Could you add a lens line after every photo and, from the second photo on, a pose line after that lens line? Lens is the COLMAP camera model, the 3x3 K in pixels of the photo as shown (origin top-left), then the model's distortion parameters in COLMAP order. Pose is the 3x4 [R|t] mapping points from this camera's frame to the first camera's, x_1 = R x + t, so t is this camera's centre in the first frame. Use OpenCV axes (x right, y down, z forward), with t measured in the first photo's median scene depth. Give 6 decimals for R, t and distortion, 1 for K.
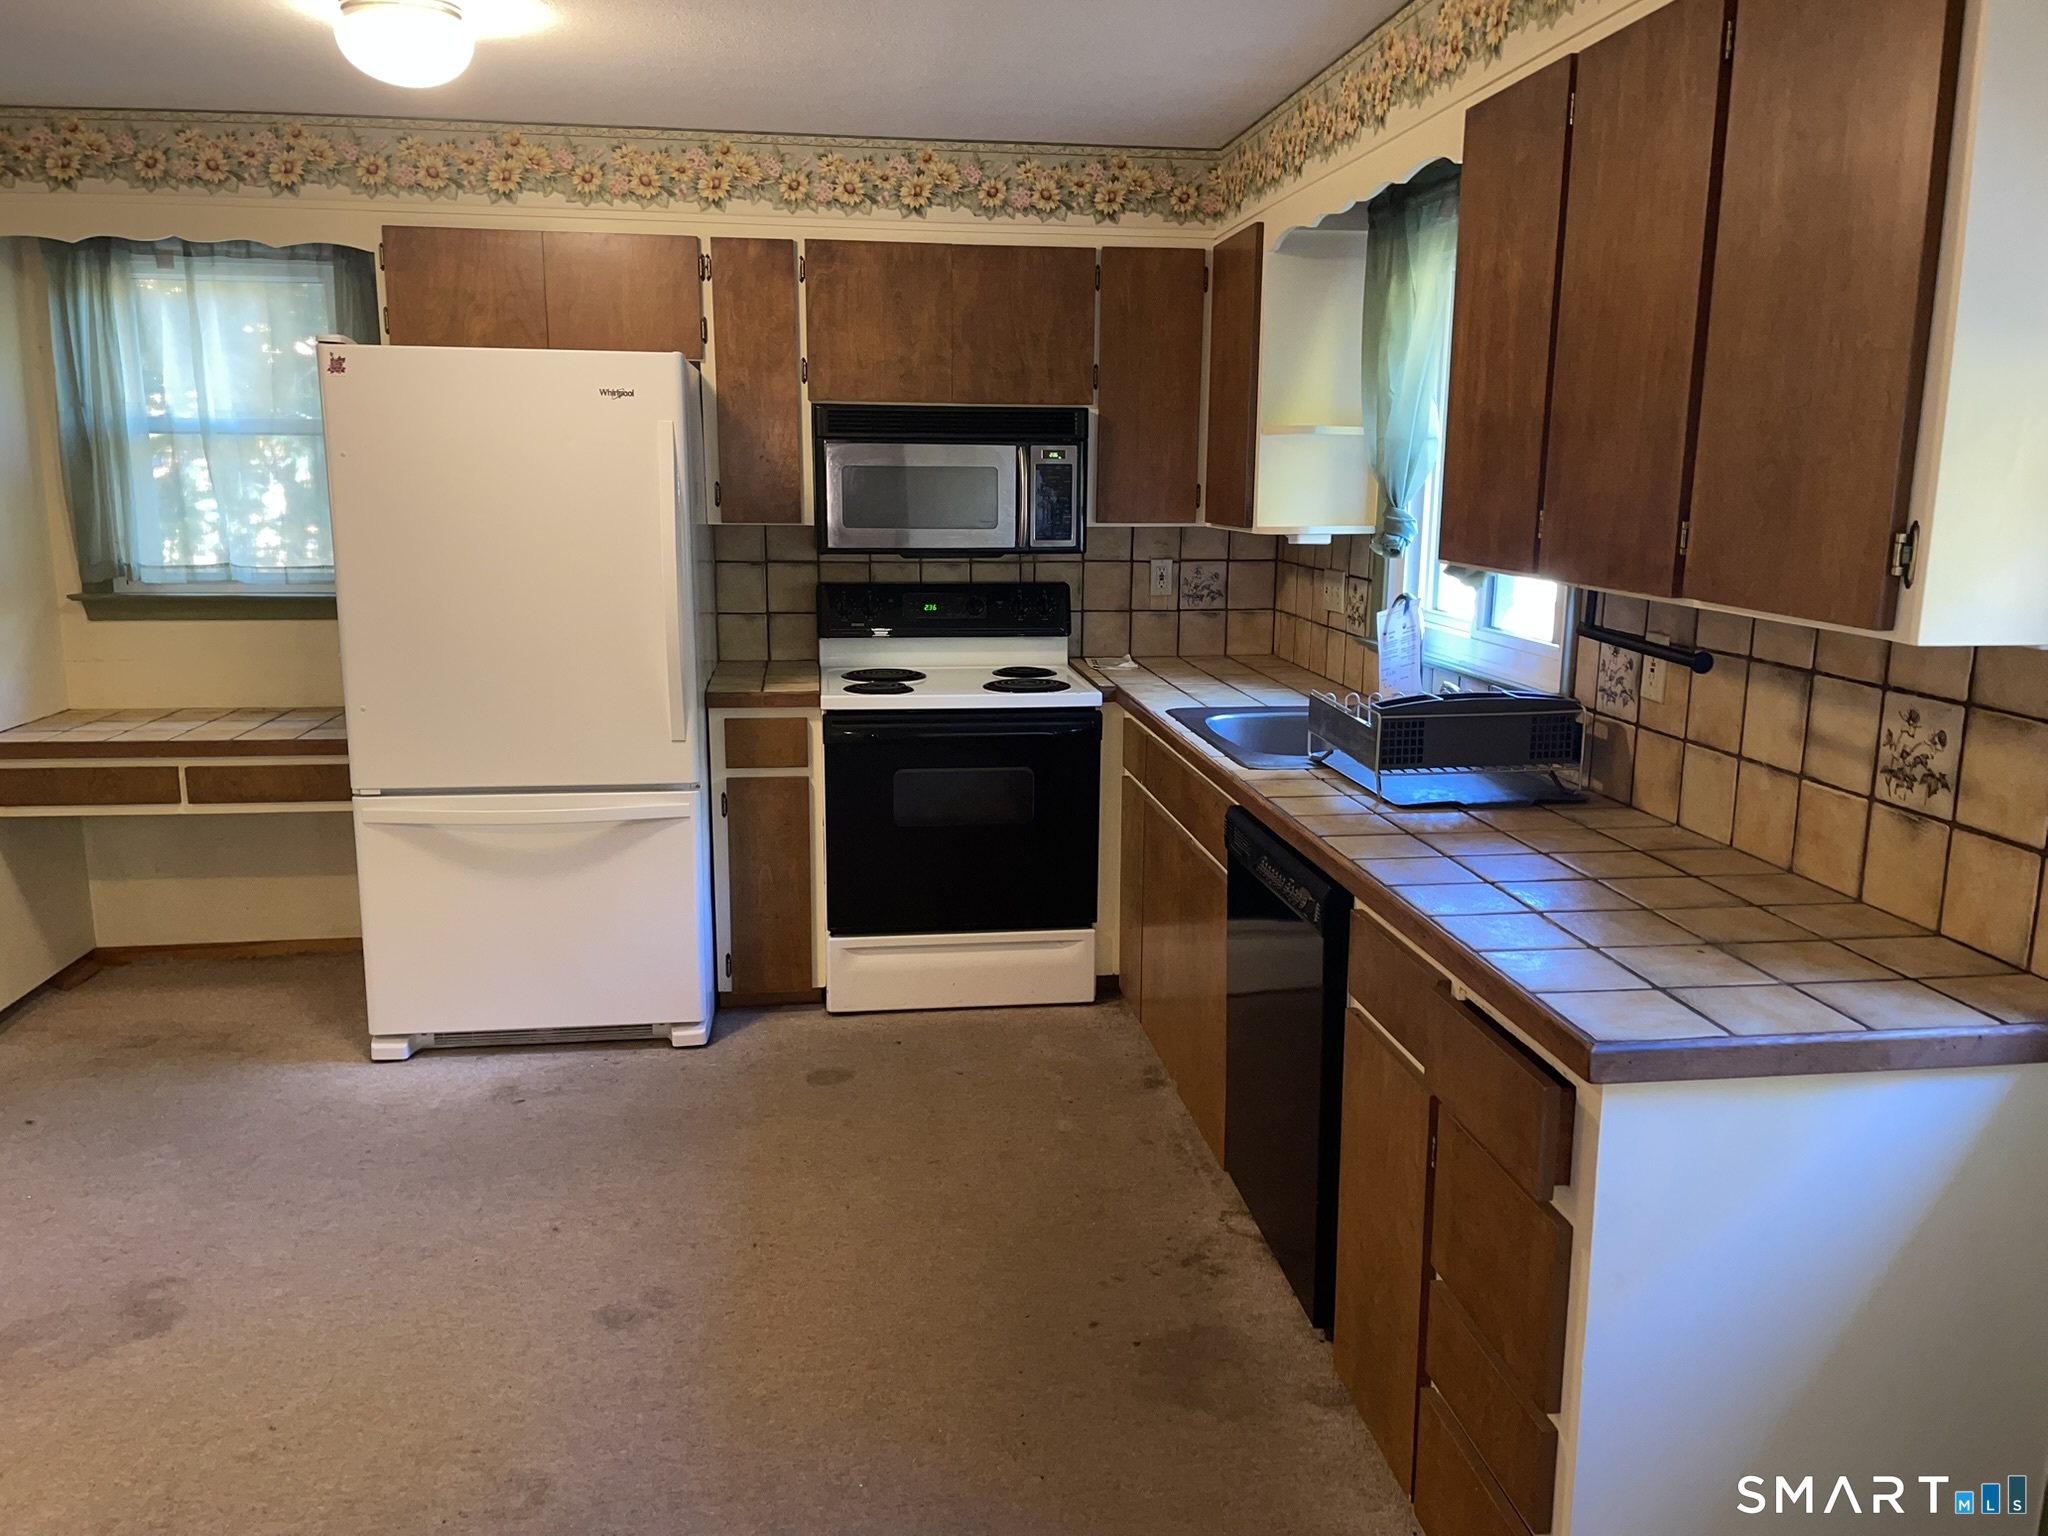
lens RADIAL K [[1503.7, 0, 1024.0], [0, 1503.7, 768.0], [0, 0, 1]] dist [0.006851, -0.001947]
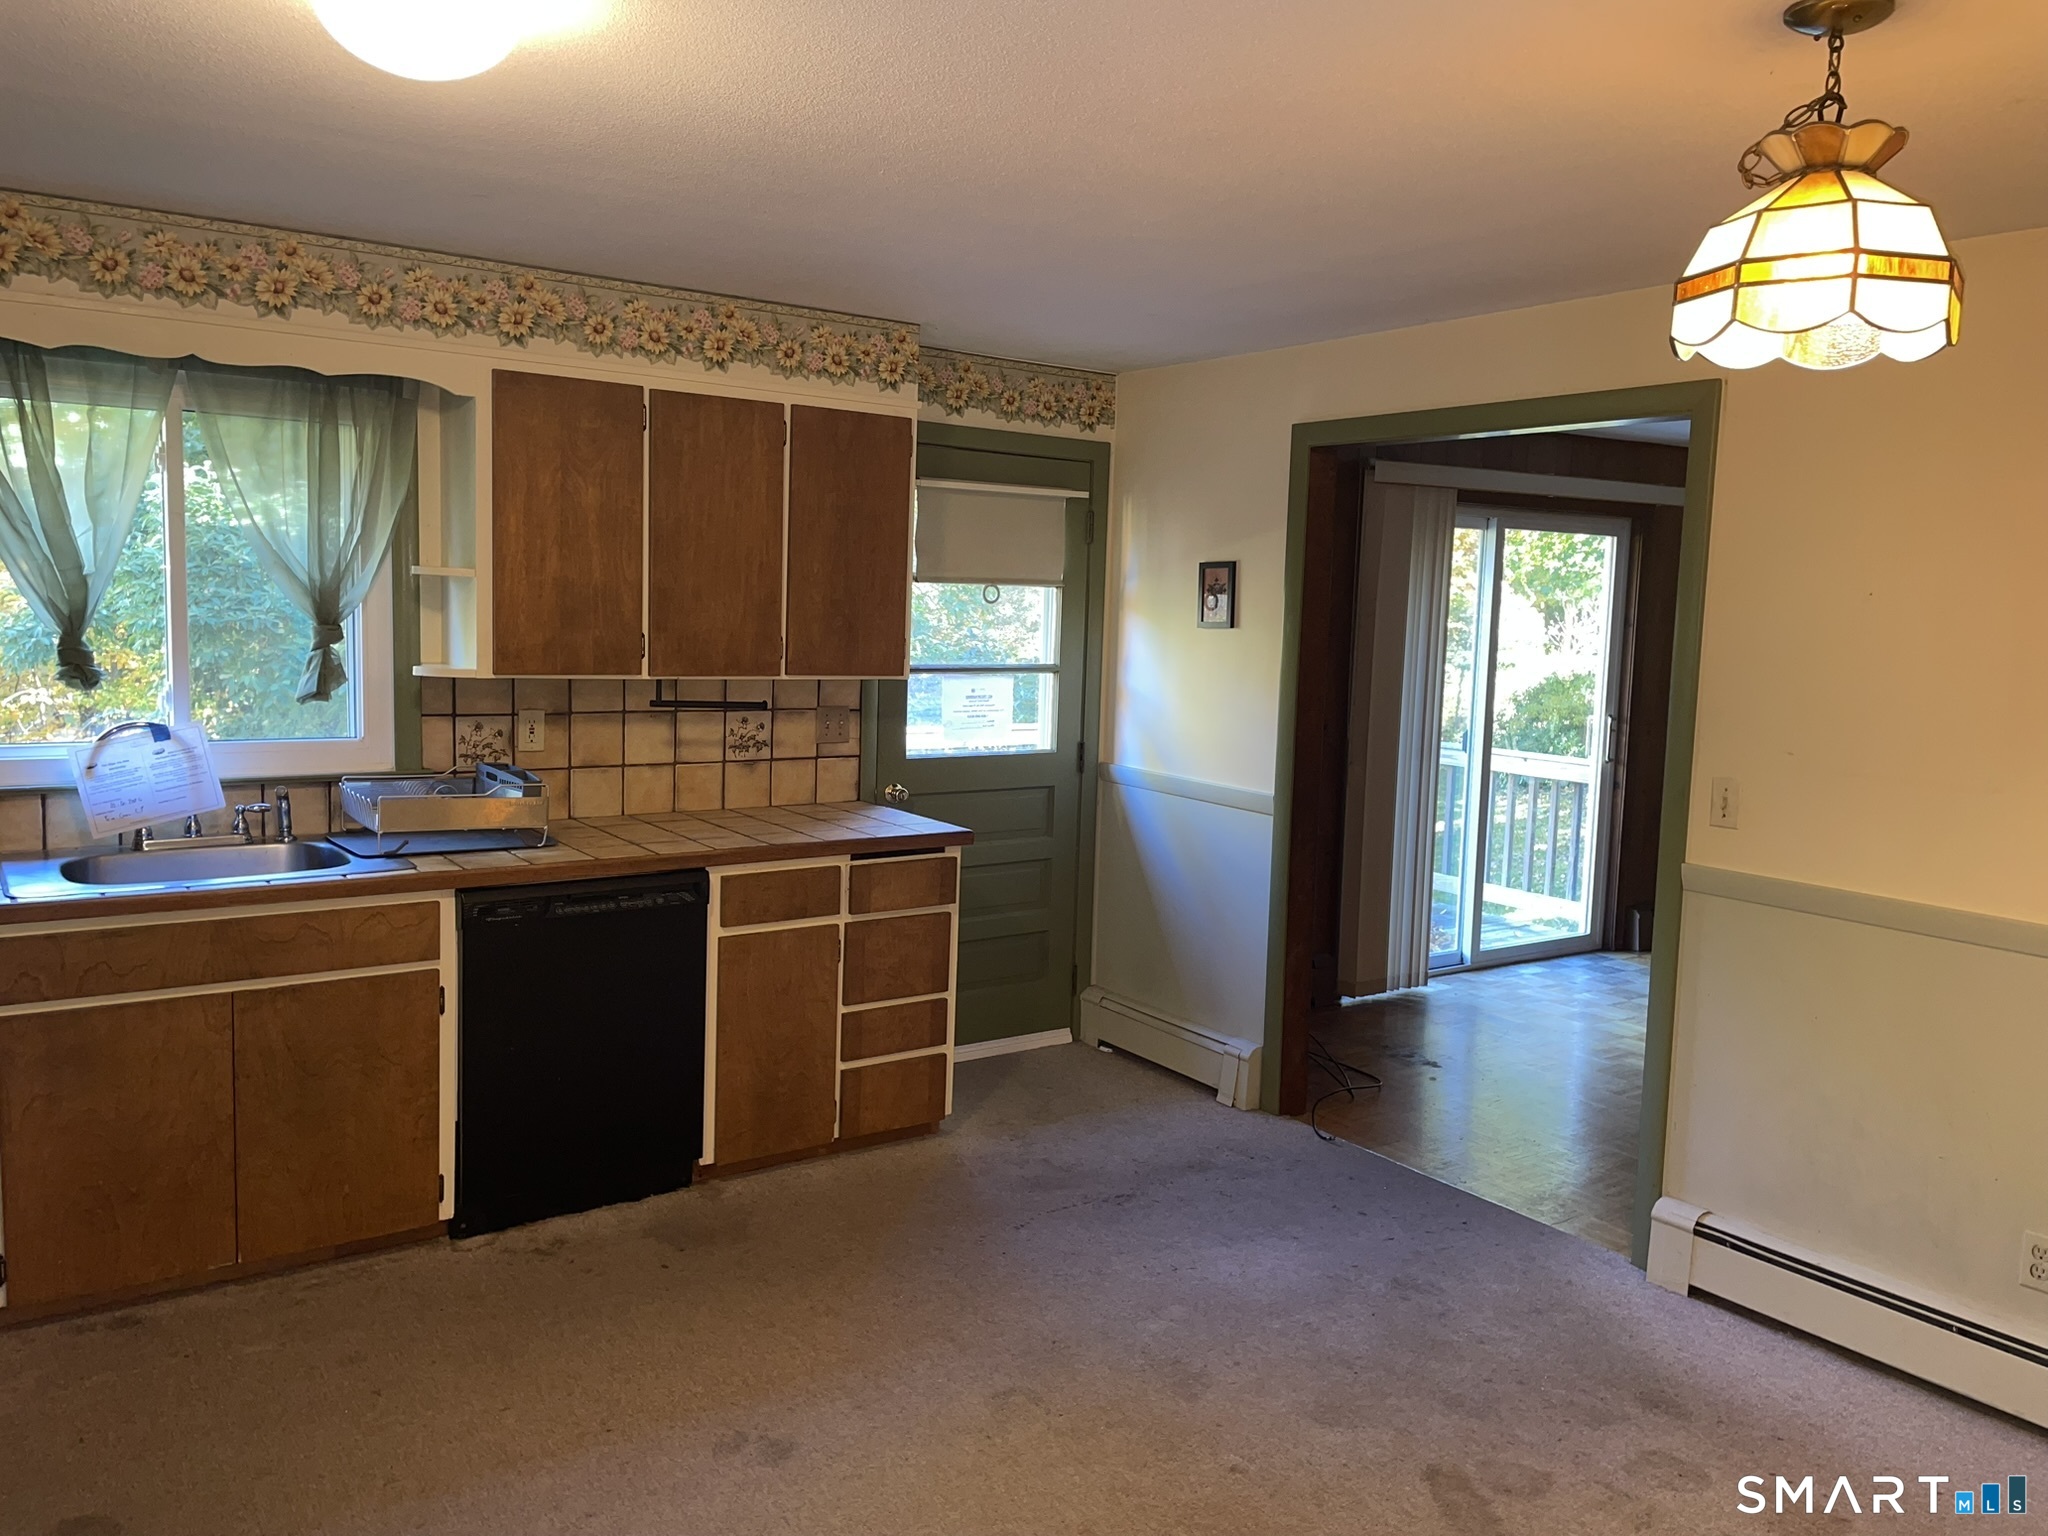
lens RADIAL K [[1503.7, 0, 1024.0], [0, 1503.7, 768.0], [0, 0, 1]] dist [0.006851, -0.001947]
pose [[-0.464647, -0.111351, 0.878467, -1.457969], [0.141883, 0.969882, 0.197985, -0.319081], [-0.874055, 0.216633, -0.434854, 1.466742]]
